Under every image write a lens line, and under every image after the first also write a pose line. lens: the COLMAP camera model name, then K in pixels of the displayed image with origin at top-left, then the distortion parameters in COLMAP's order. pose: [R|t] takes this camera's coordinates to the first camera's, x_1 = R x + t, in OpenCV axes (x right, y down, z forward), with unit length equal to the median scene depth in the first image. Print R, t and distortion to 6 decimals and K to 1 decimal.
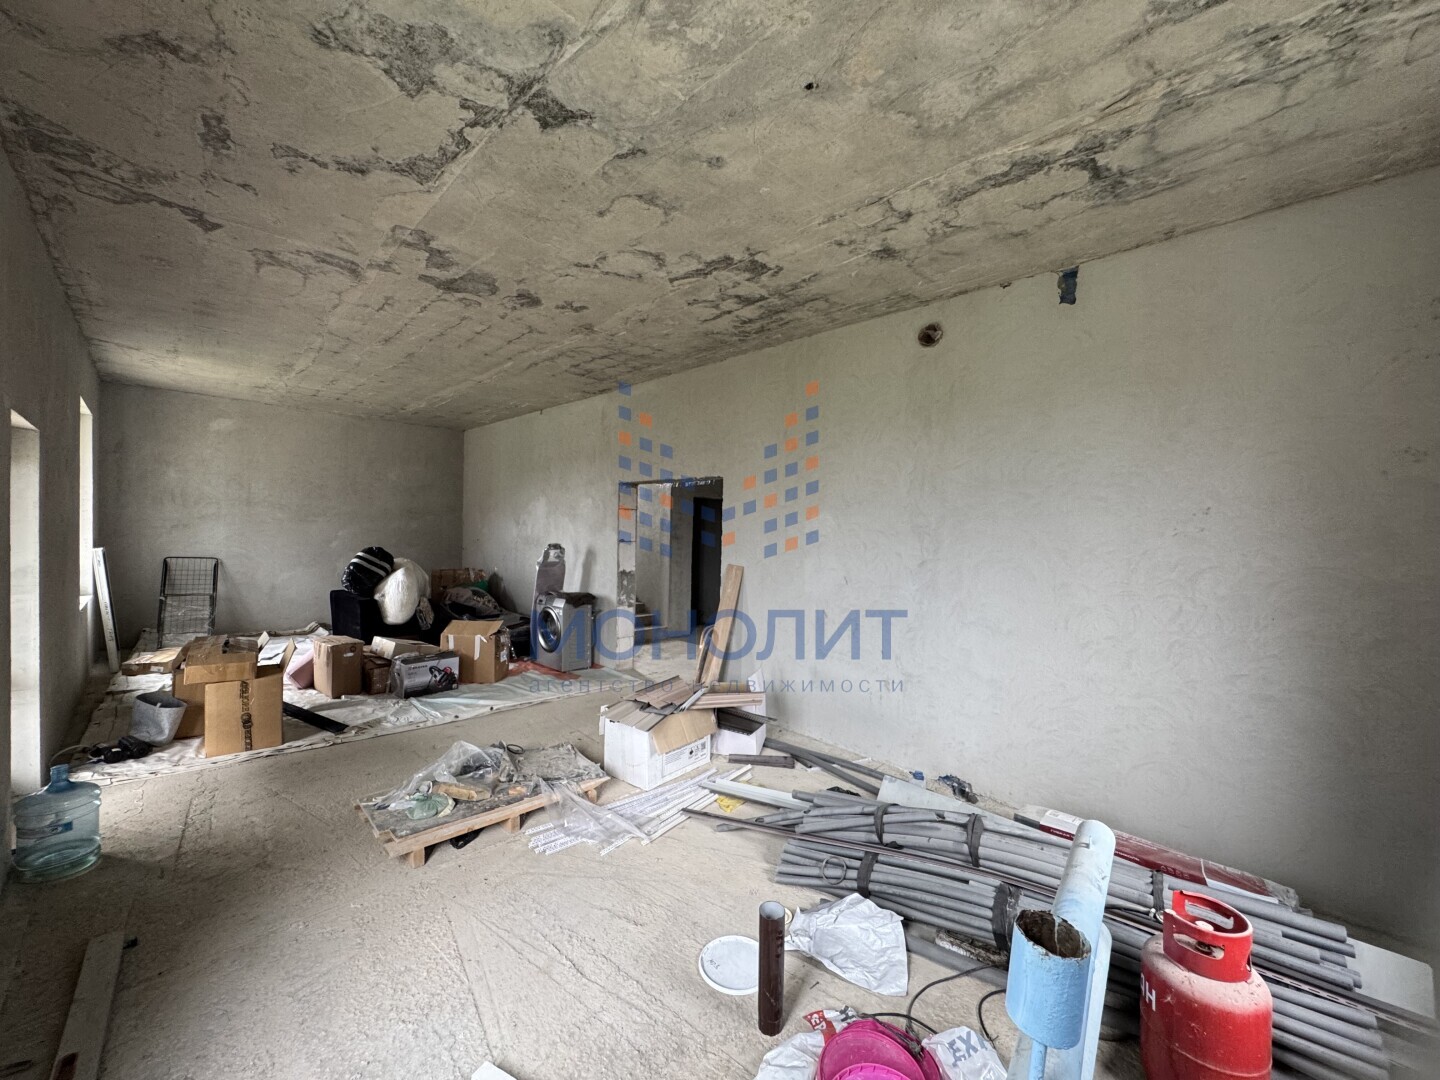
lens RADIAL K [[574.1, 0, 720.4], [0, 574.1, 536.6], [0, 0, 1]] dist [0.000851, 0.000069]
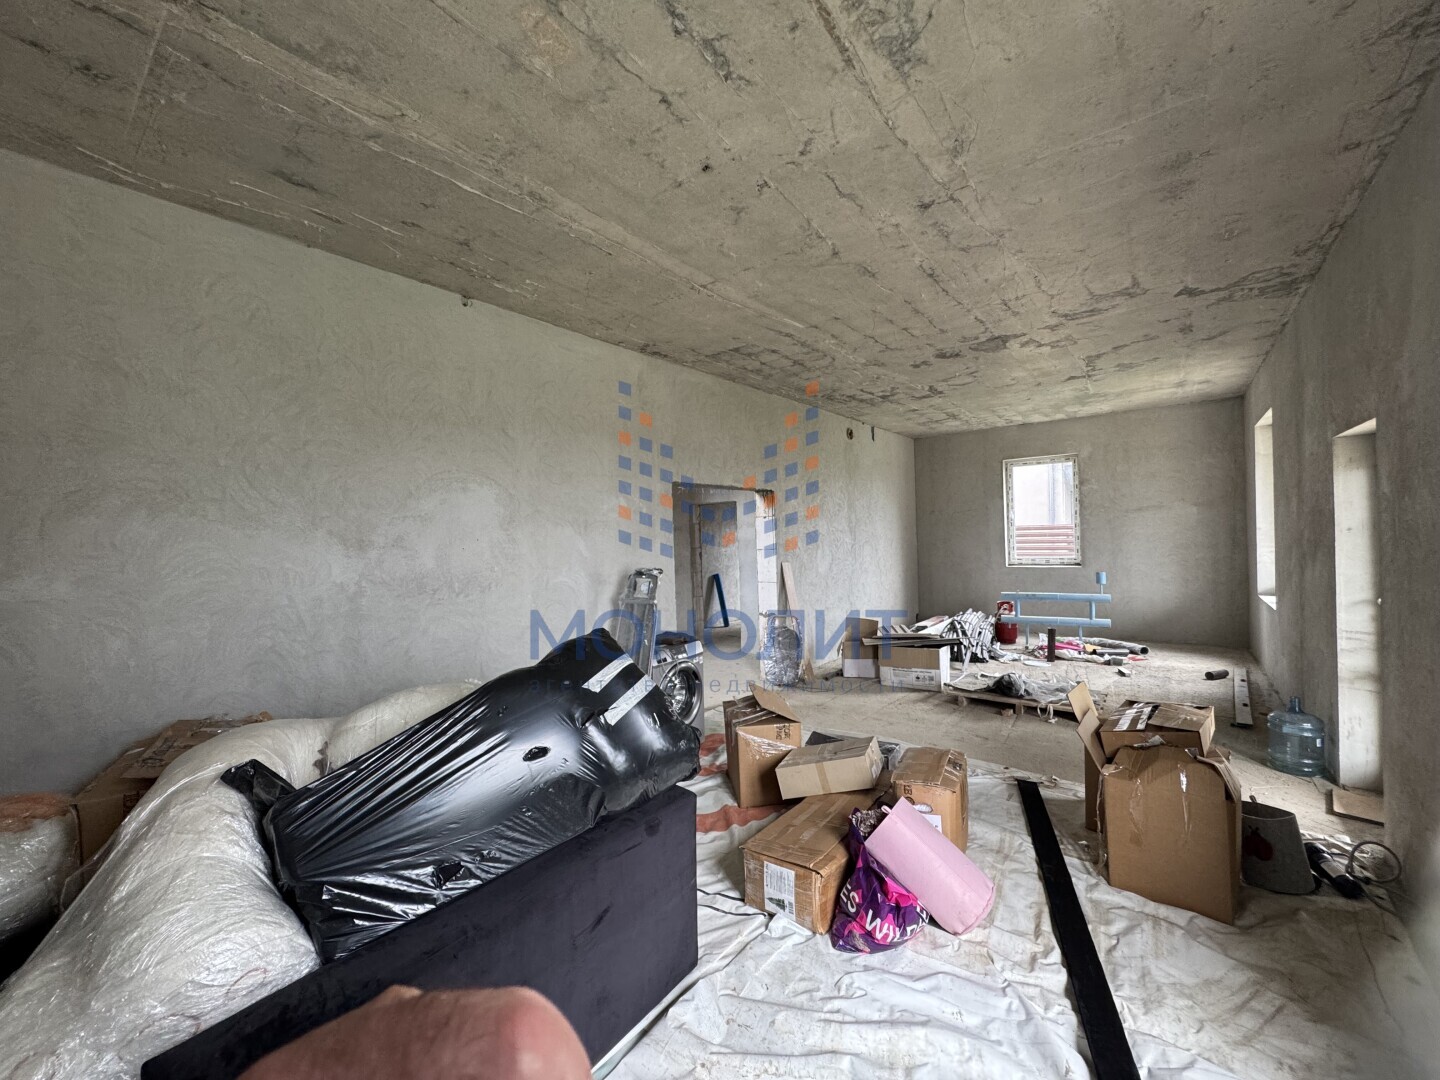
lens RADIAL K [[574.1, 0, 720.2], [0, 574.1, 535.1], [0, 0, 1]] dist [0.000851, 0.000069]
pose [[-0.128589, -0.020383, 0.991488, -1.374488], [0.041744, 0.998791, 0.025947, -0.056891], [-0.990819, 0.044725, -0.127583, 1.491948]]
